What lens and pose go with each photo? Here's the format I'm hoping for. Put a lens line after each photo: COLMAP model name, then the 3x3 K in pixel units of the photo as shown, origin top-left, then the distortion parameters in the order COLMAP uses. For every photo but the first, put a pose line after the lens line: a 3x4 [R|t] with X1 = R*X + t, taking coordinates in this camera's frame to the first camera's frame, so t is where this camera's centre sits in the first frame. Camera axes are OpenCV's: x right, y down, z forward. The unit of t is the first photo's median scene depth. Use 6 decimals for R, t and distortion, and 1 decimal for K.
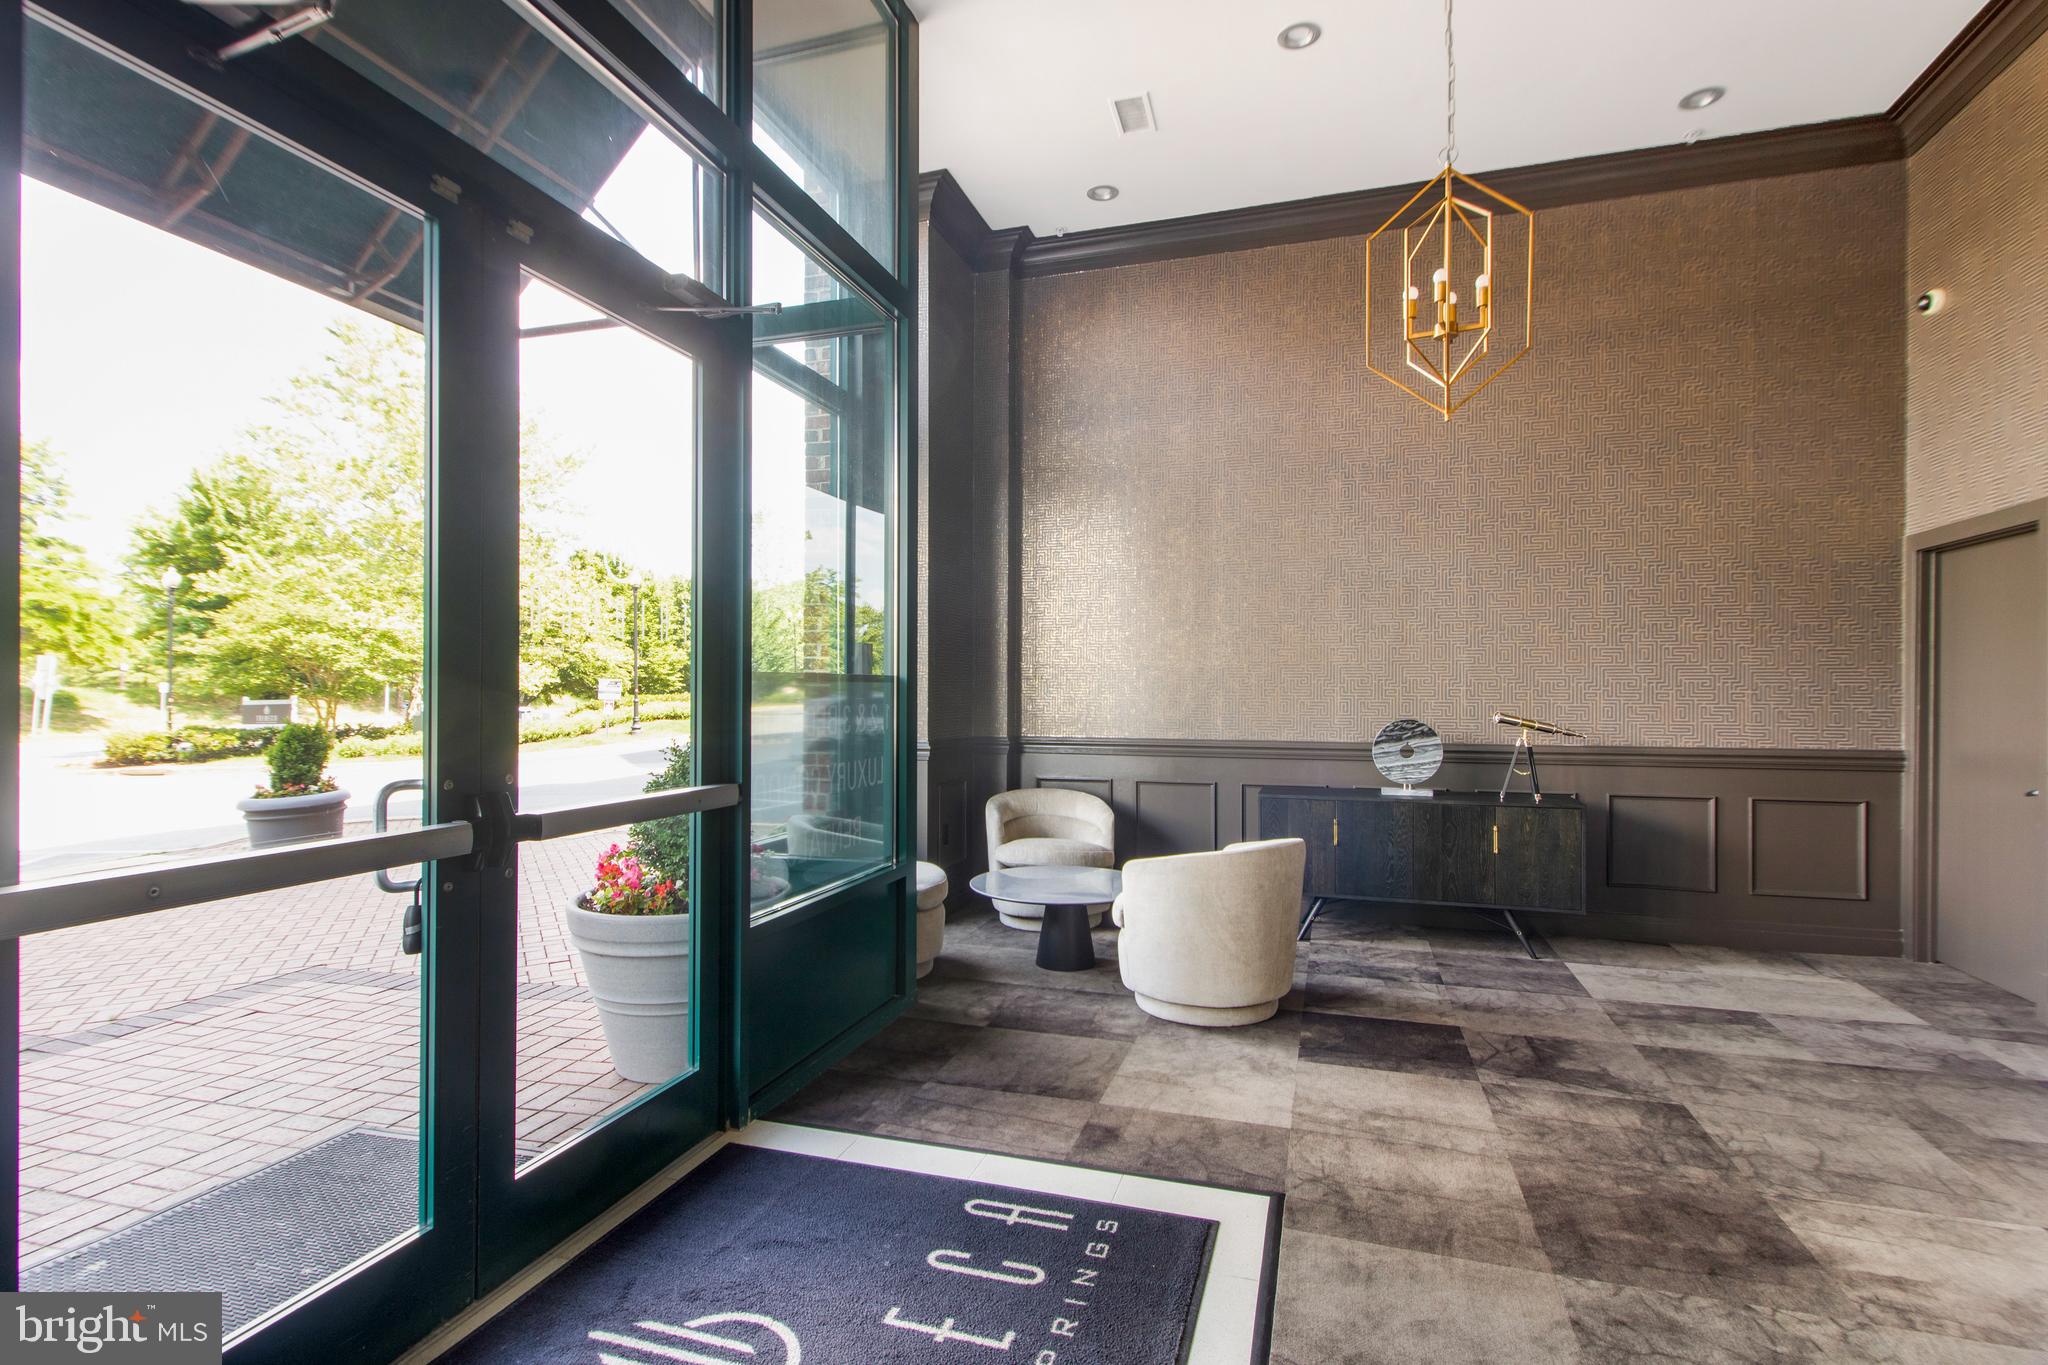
lens RADIAL K [[997.7, 0, 1013.1], [0, 997.7, 671.4], [0, 0, 1]] dist [0.025005, -0.009932]
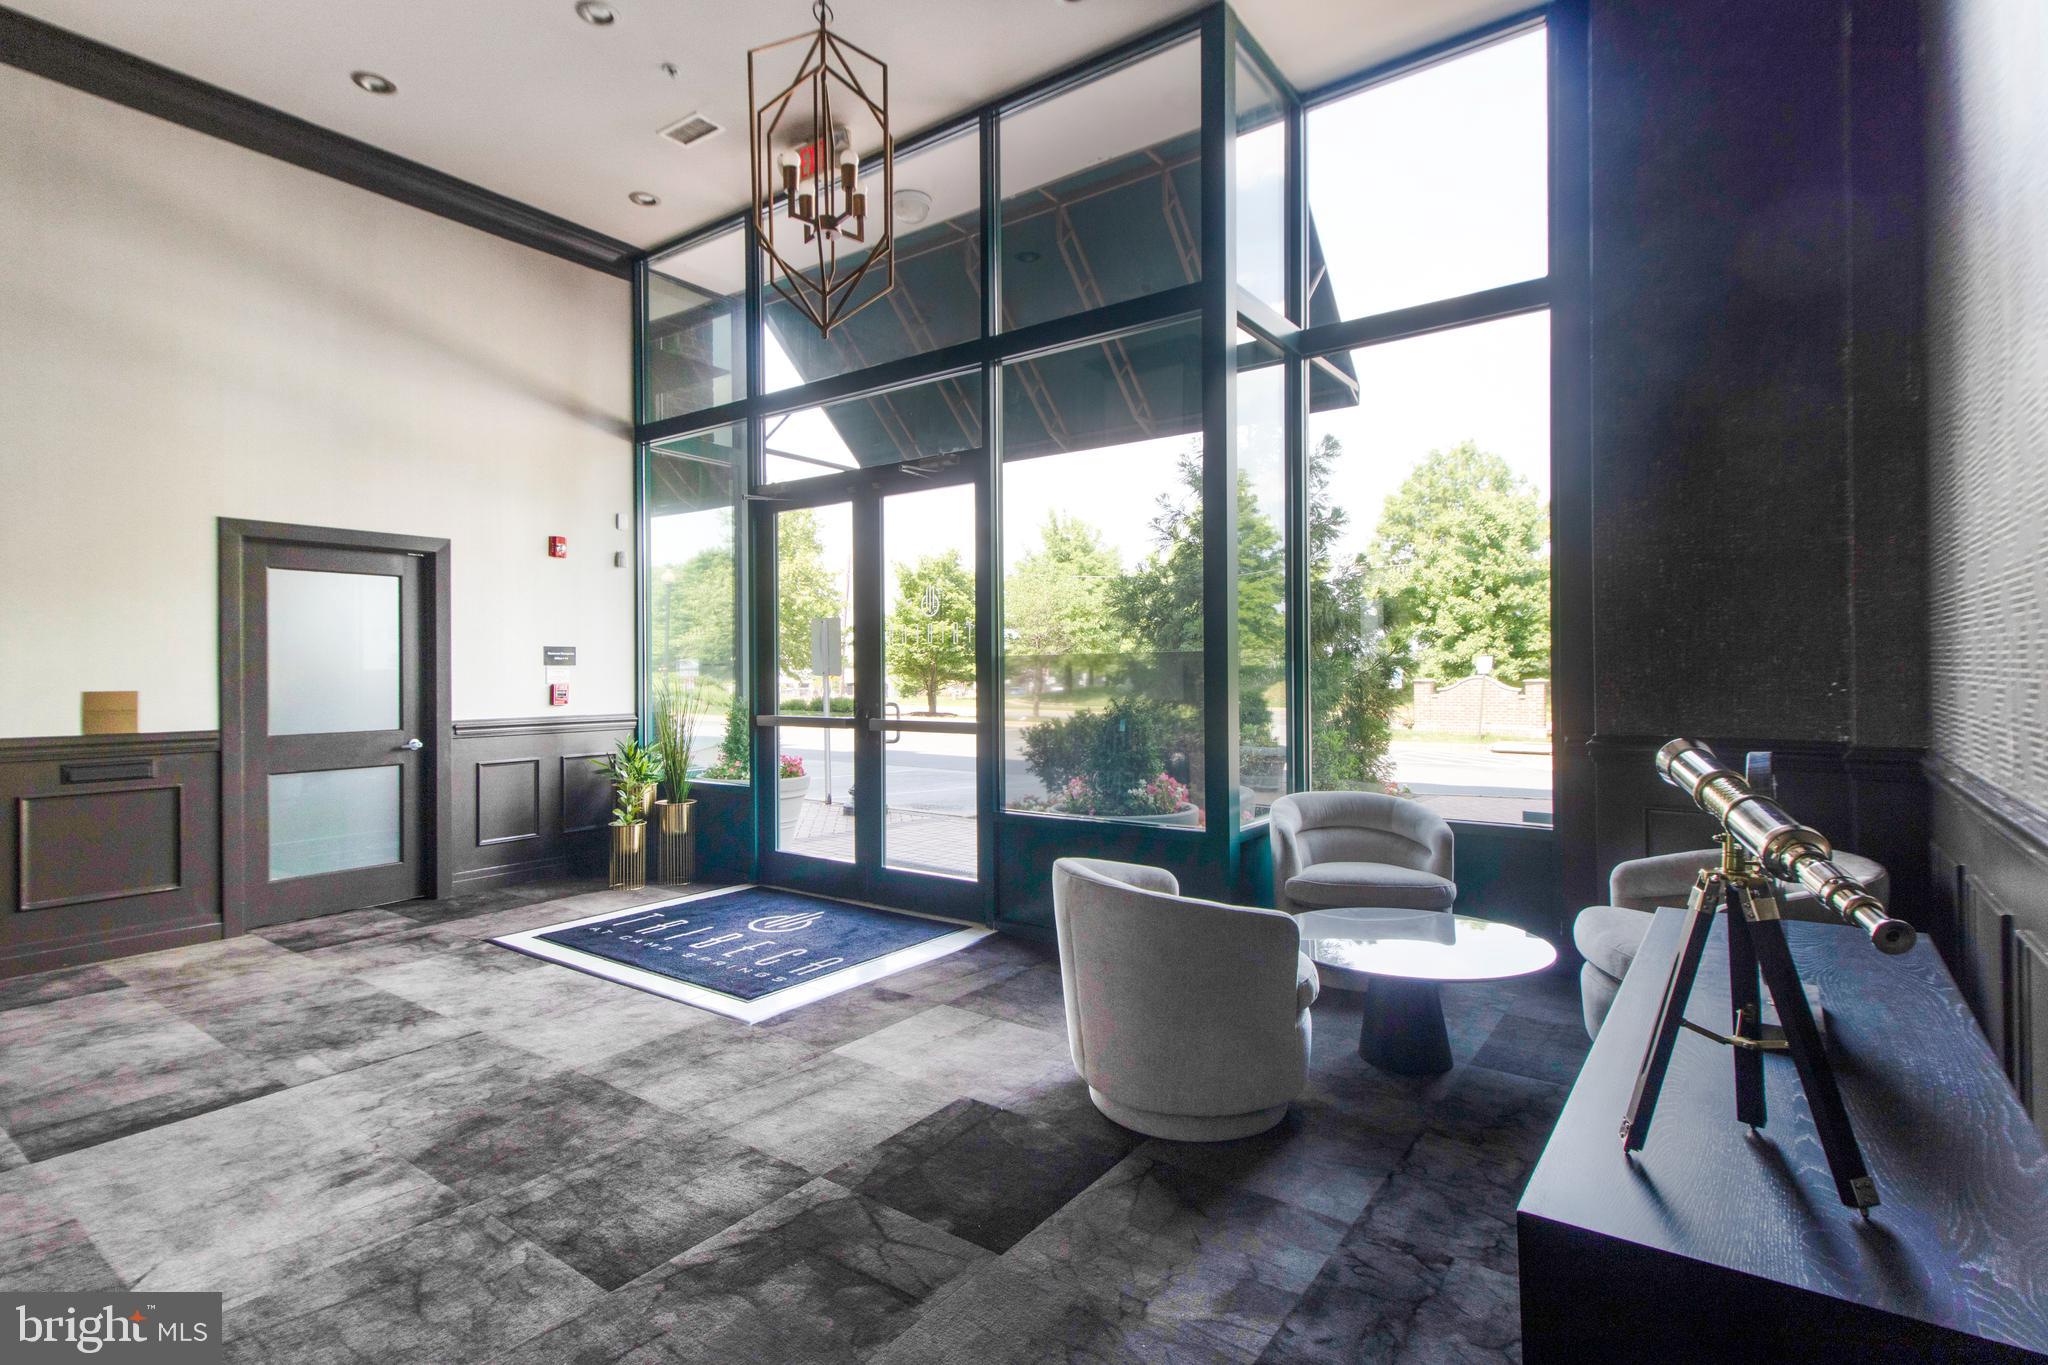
lens RADIAL K [[997.7, 0, 1013.1], [0, 997.7, 671.4], [0, 0, 1]] dist [0.025005, -0.009932]
pose [[-0.326364, -0.001790, -0.945243, 1.206610], [0.025898, 0.999606, -0.010835, 0.040375], [0.944889, -0.028016, -0.326189, 1.484488]]
